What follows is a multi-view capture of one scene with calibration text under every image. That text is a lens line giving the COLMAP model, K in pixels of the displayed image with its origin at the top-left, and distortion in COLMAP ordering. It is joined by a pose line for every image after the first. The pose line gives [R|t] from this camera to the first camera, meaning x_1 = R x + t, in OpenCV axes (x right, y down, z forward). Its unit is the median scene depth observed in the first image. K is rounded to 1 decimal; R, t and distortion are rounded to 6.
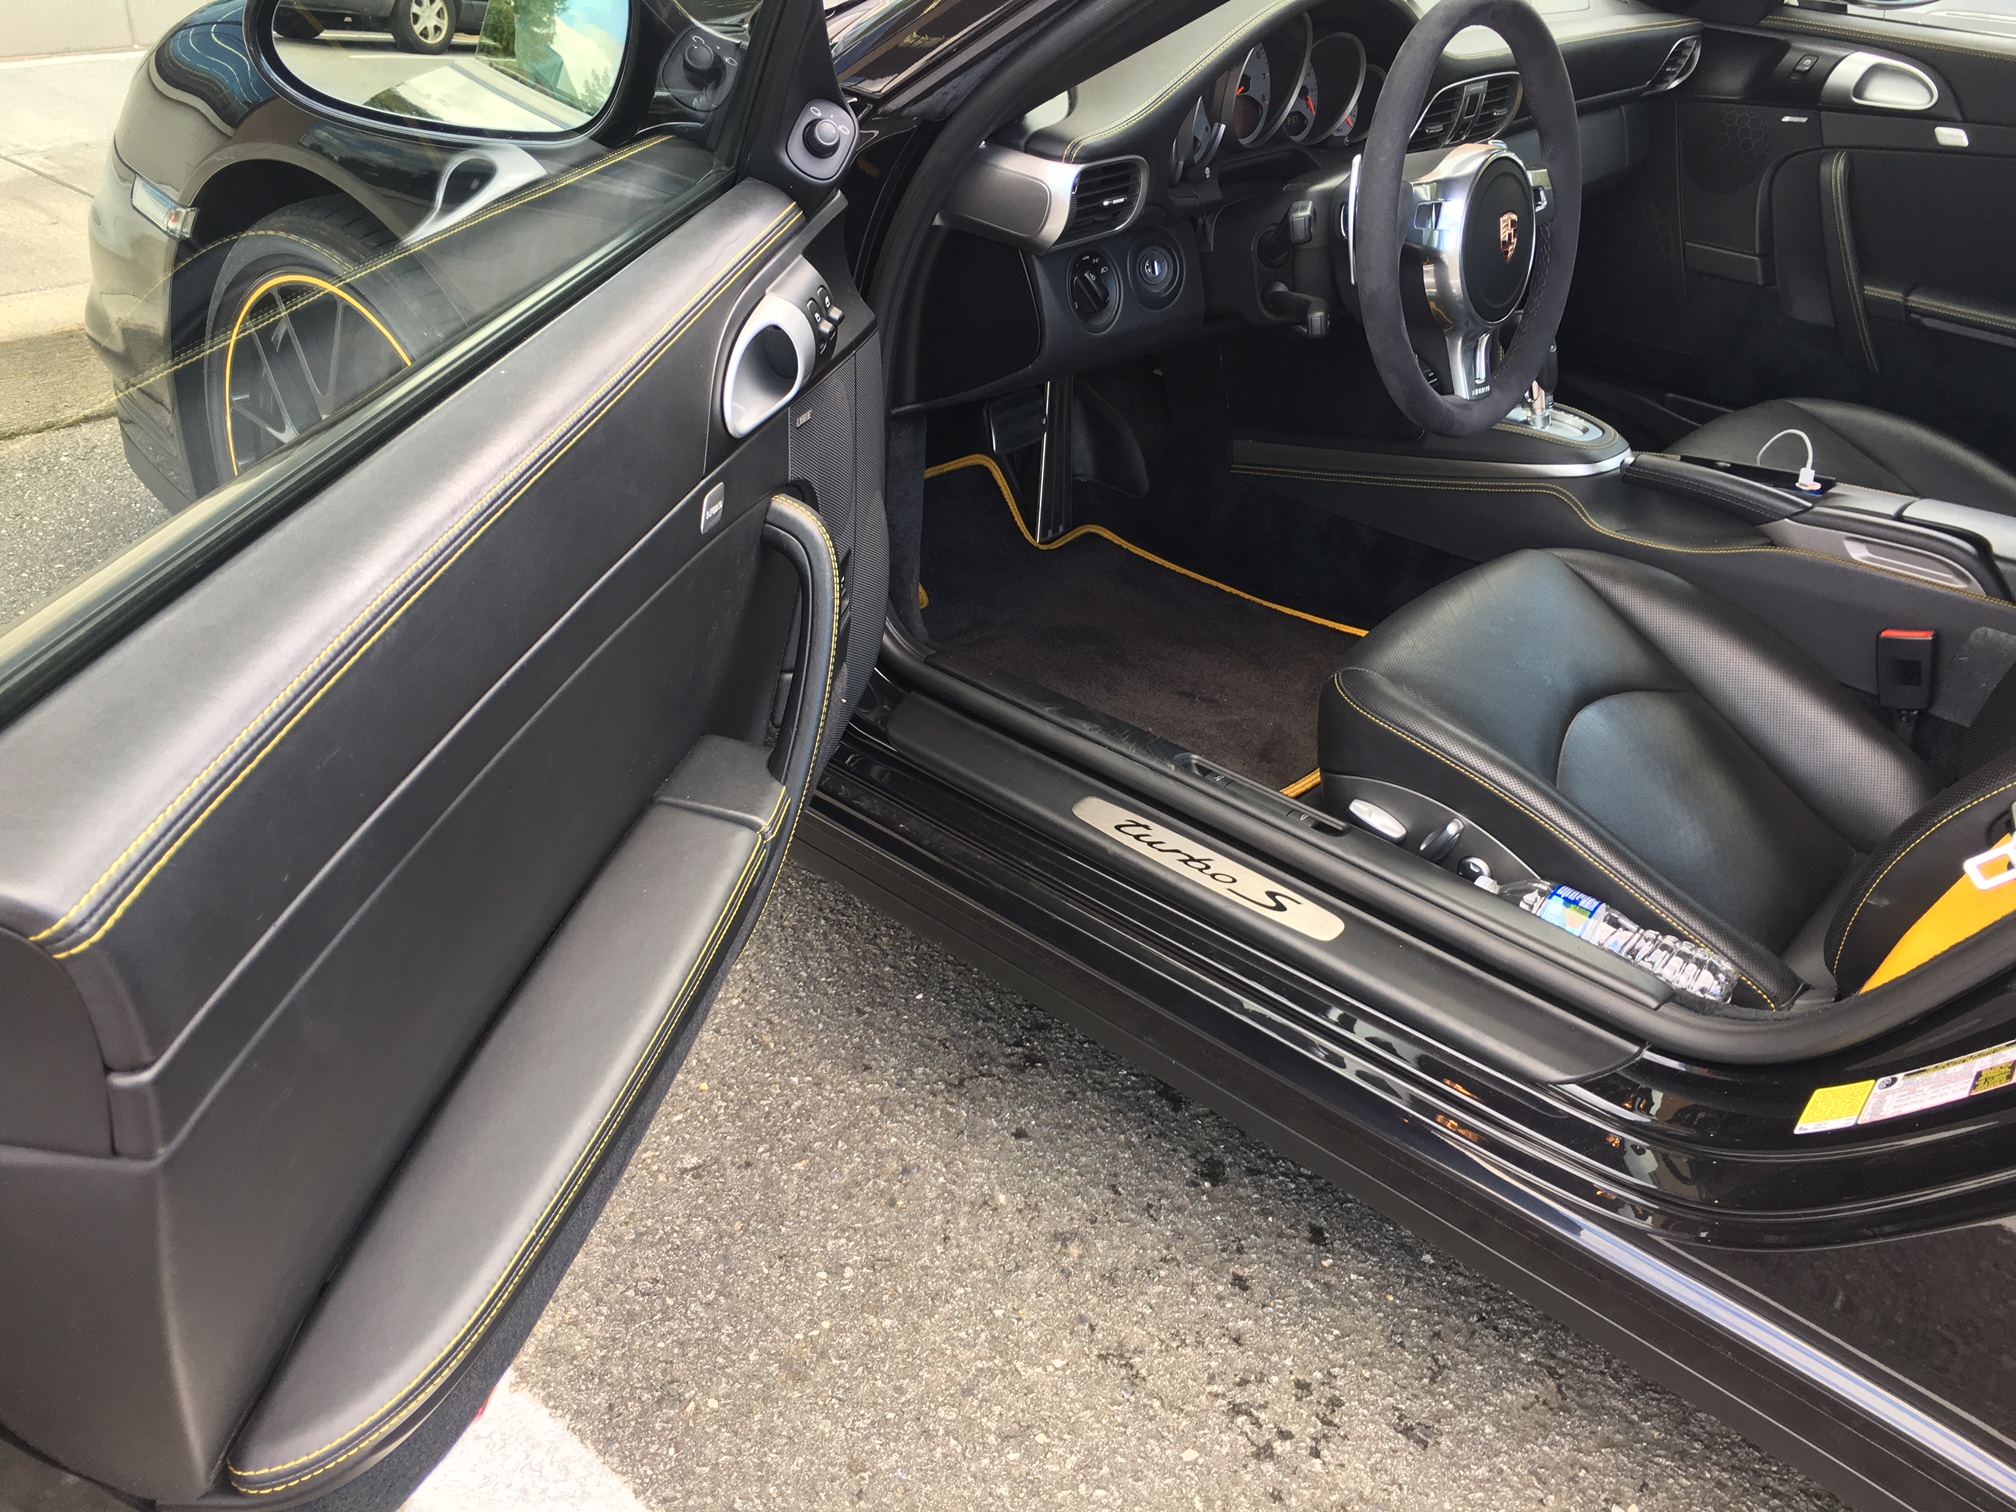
lens RADIAL K [[1700.7, 0, 1008.0], [0, 1700.7, 756.0], [0, 0, 1]] dist [0.003969, 0.000807]
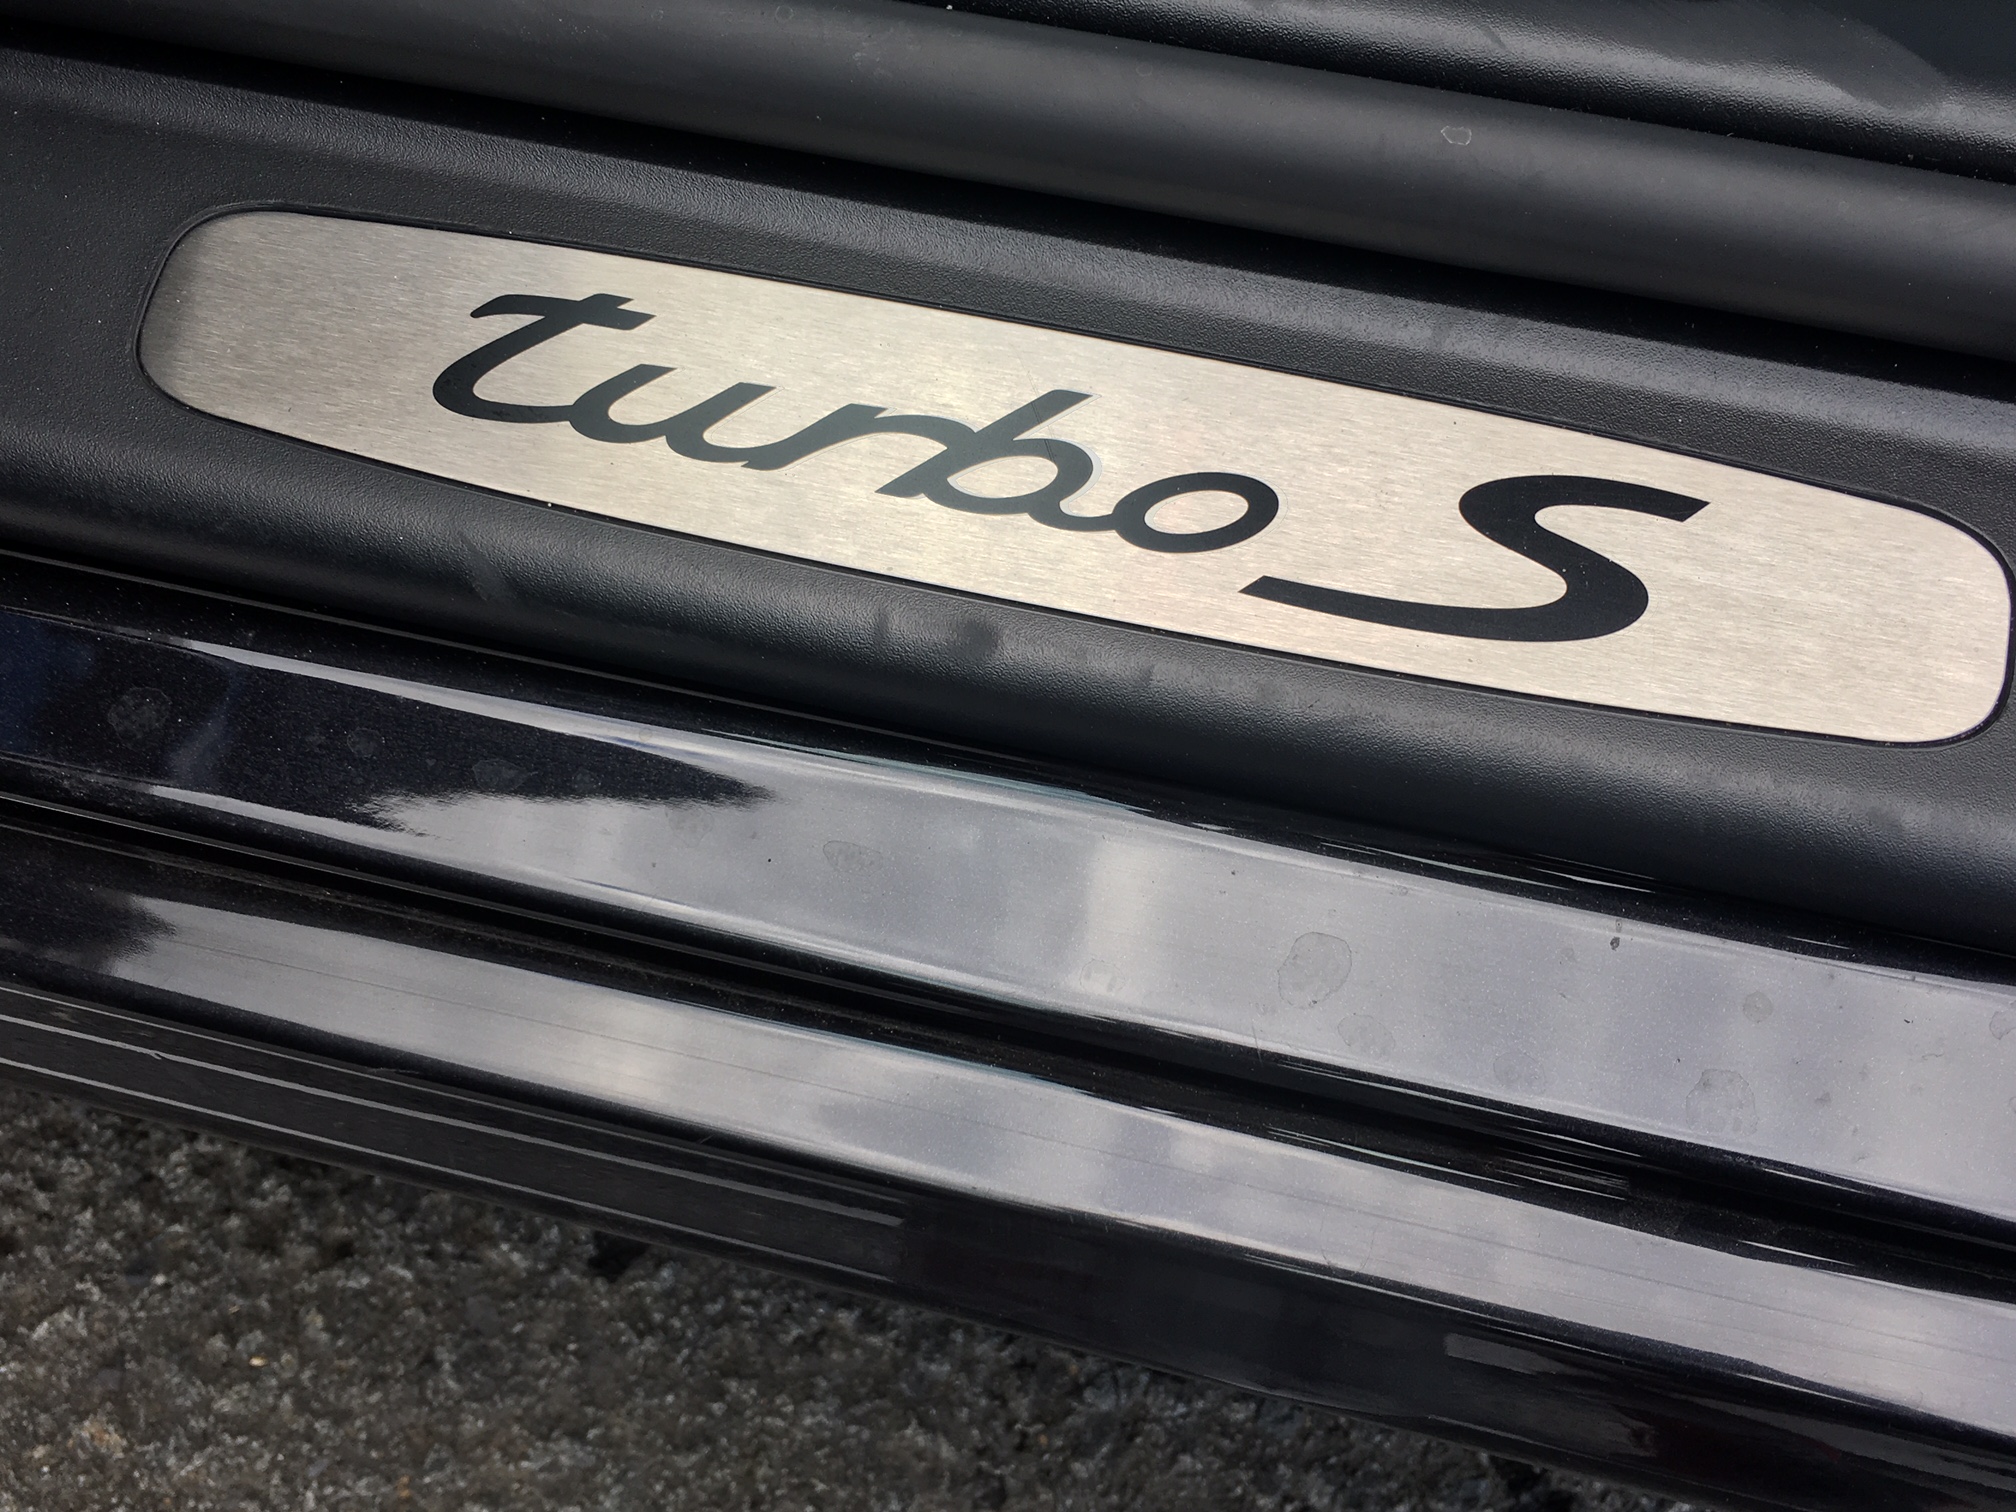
lens RADIAL K [[2089.4, 0, 1008.0], [0, 2089.4, 756.0], [0, 0, 1]] dist [0.000500, 0.000698]
pose [[0.889768, -0.447533, 0.089594, 0.078322], [0.302295, 0.724924, 0.618953, -0.041467], [-0.341951, -0.523641, 0.780301, 0.804328]]
